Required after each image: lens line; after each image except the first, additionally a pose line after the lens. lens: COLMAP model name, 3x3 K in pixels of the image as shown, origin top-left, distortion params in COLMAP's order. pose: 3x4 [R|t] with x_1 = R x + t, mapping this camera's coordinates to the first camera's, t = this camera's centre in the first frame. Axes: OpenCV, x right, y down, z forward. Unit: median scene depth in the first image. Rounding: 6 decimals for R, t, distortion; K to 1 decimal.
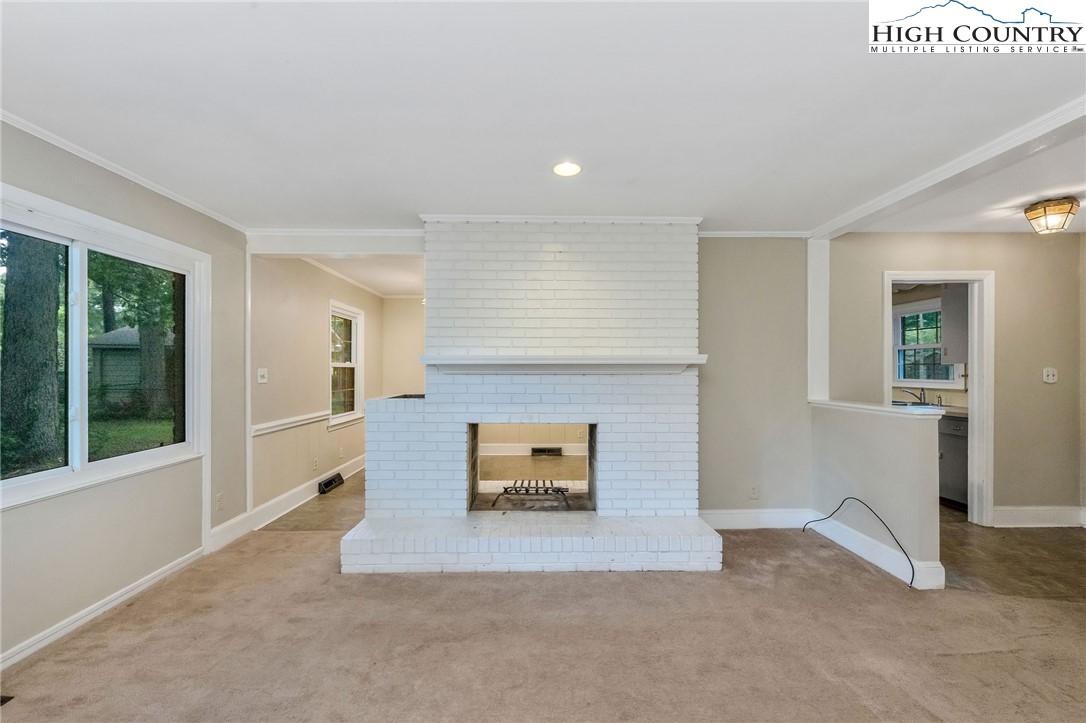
lens RADIAL K [[432.1, 0, 543.0], [0, 432.1, 367.5], [0, 0, 1]] dist [-0.001355, 0.000004]
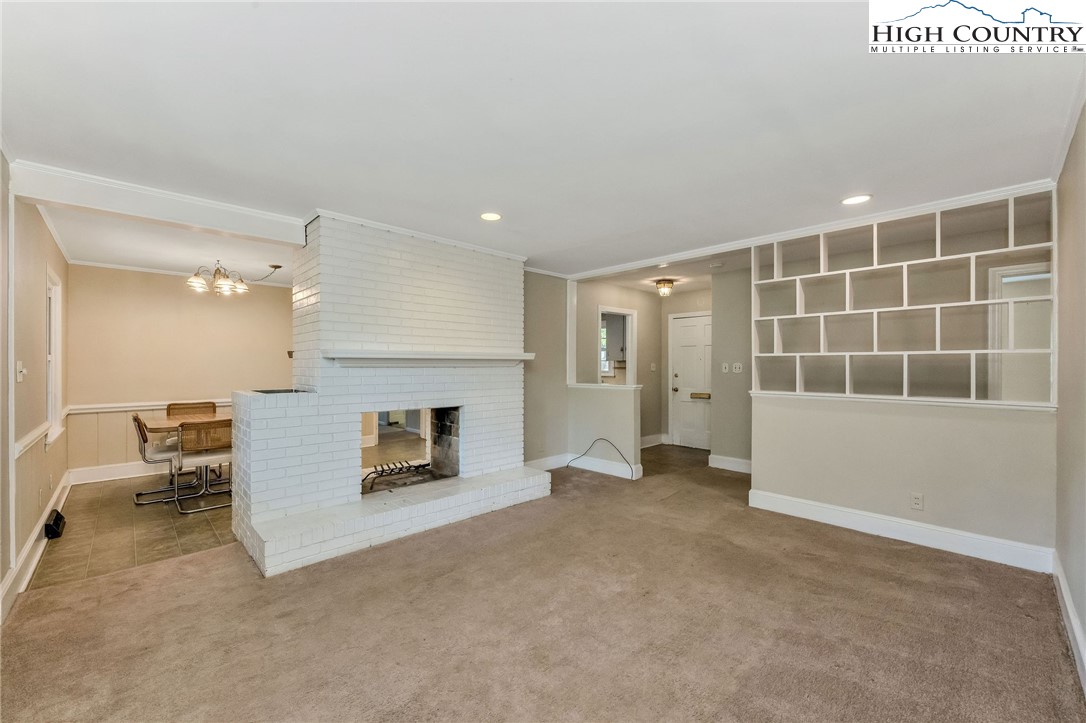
lens RADIAL K [[429.0, 0, 540.7], [0, 429.0, 364.9], [0, 0, 1]] dist [-0.000354, -0.000025]
pose [[0.737940, 0.000296, 0.674866, -0.565114], [-0.003207, 0.999990, 0.003068, 0.004896], [-0.674858, -0.004429, 0.737934, -0.085083]]
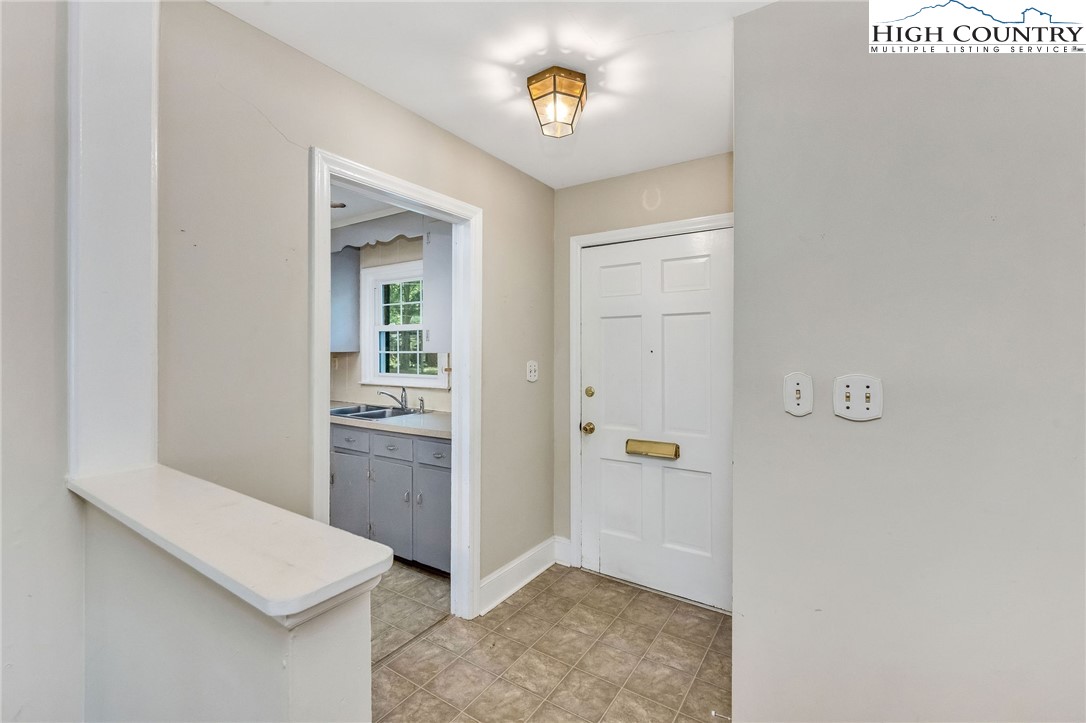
lens RADIAL K [[471.5, 0, 546.2], [0, 471.5, 348.4], [0, 0, 1]] dist [-0.000718, -0.000049]
pose [[0.560307, 0.006377, 0.828260, 0.604870], [-0.003211, 0.999980, -0.005527, -0.018514], [-0.828279, 0.000438, 0.560316, 0.613715]]
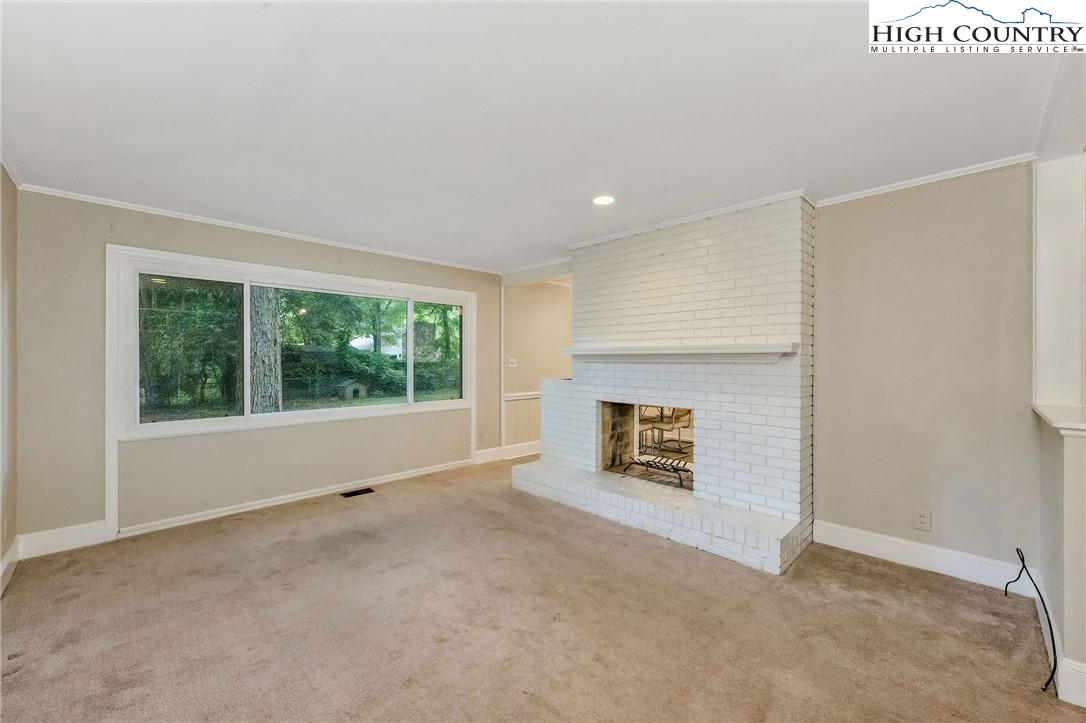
lens RADIAL K [[435.6, 0, 546.7], [0, 435.6, 360.2], [0, 0, 1]] dist [0.000518, 0.000131]
pose [[0.692032, 0.003049, -0.721861, 0.658422], [0.001813, 0.999981, 0.005961, 0.001198], [0.721865, -0.005434, 0.692013, -0.003958]]
